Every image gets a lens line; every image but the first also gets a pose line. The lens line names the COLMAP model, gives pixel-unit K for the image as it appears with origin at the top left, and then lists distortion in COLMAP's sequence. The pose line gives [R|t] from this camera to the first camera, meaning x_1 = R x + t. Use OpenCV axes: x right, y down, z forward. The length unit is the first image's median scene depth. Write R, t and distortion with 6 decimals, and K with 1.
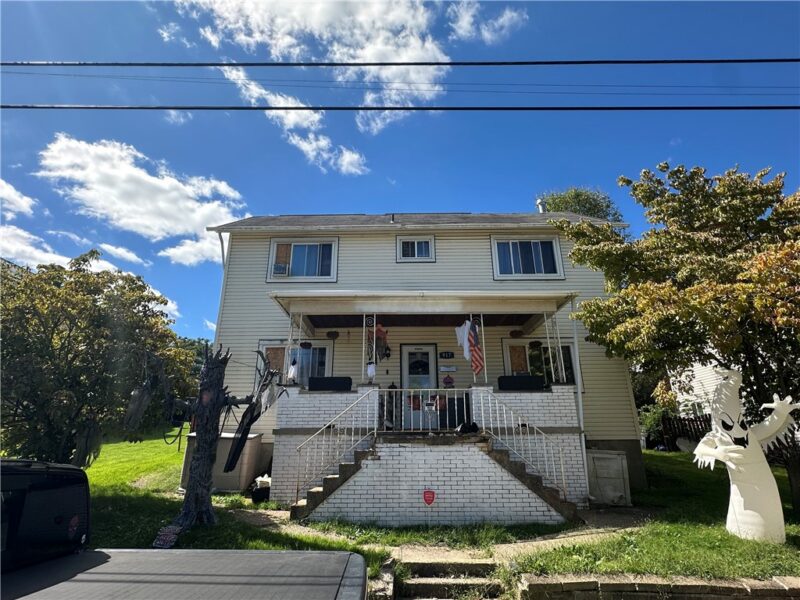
lens RADIAL K [[426.7, 0, 400.0], [0, 426.7, 300.0], [0, 0, 1]] dist [-0.031100, 0.026144]
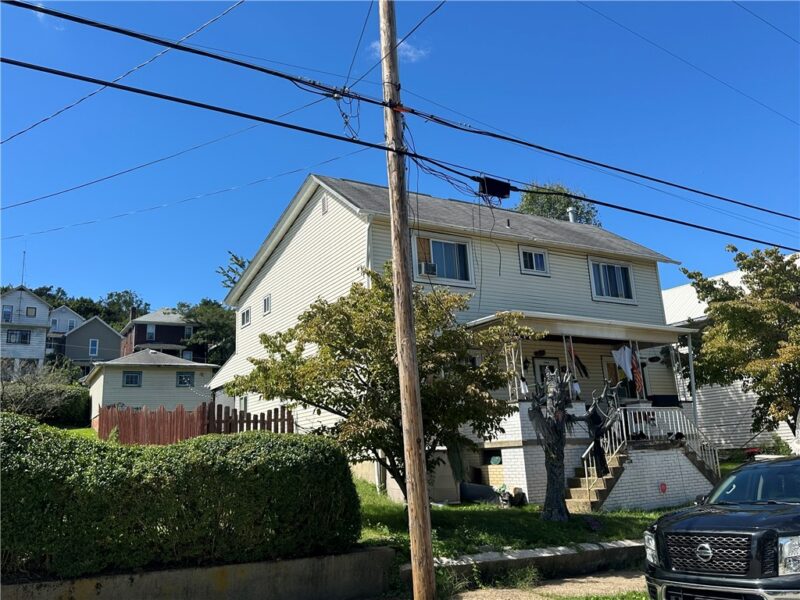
lens RADIAL K [[659.9, 0, 400.0], [0, 659.9, 300.0], [0, 0, 1]] dist [0.052208, 0.000541]
pose [[0.847133, 0.082233, 0.524980, -1.513029], [-0.135765, 0.988658, 0.064215, -0.125529], [-0.513745, -0.125673, 0.848689, -0.250239]]
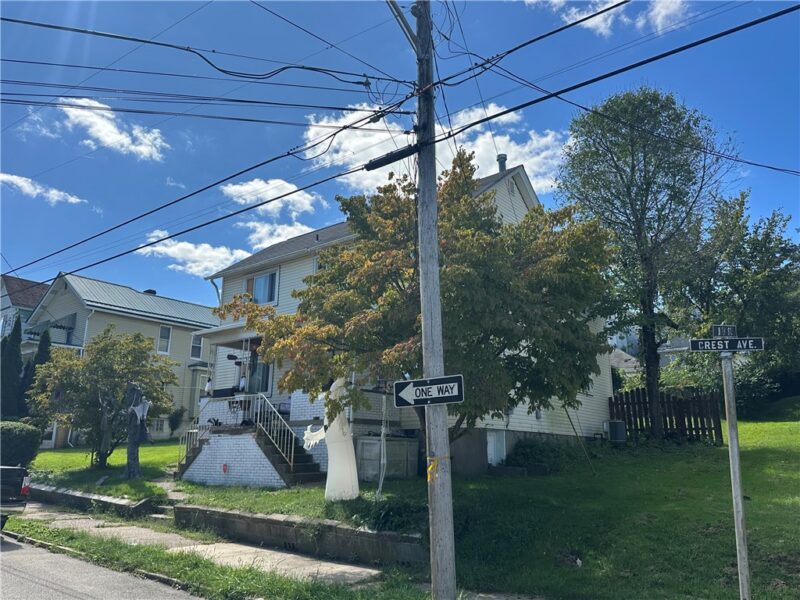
lens RADIAL K [[589.9, 0, 401.5], [0, 589.9, 322.6], [0, 0, 1]] dist [0.097206, 0.000436]
pose [[0.788410, -0.122994, -0.602729, 1.605702], [0.204624, 0.976447, 0.068407, -0.051358], [0.580120, -0.177265, 0.795008, -0.202878]]
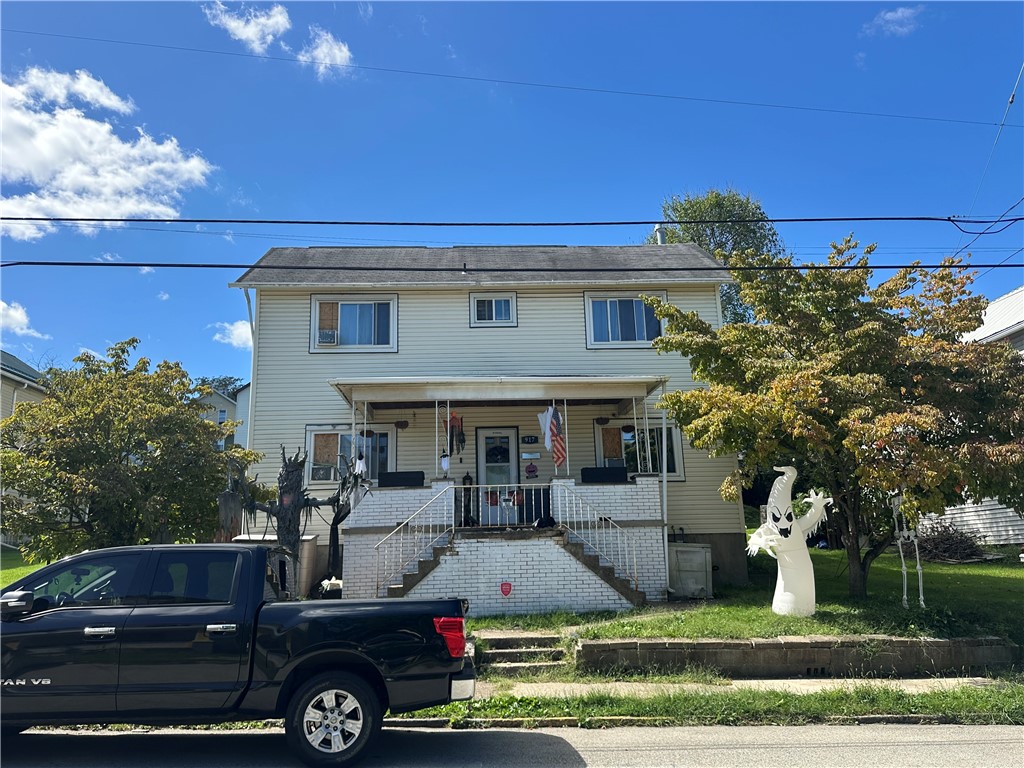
lens RADIAL K [[755.6, 0, 512.0], [0, 755.6, 384.0], [0, 0, 1]] dist [0.088263, -0.002304]
pose [[0.998470, -0.010616, 0.054273, -0.011060], [0.004503, 0.993749, 0.111544, -0.203050], [-0.055118, -0.111129, 0.992276, -0.665739]]
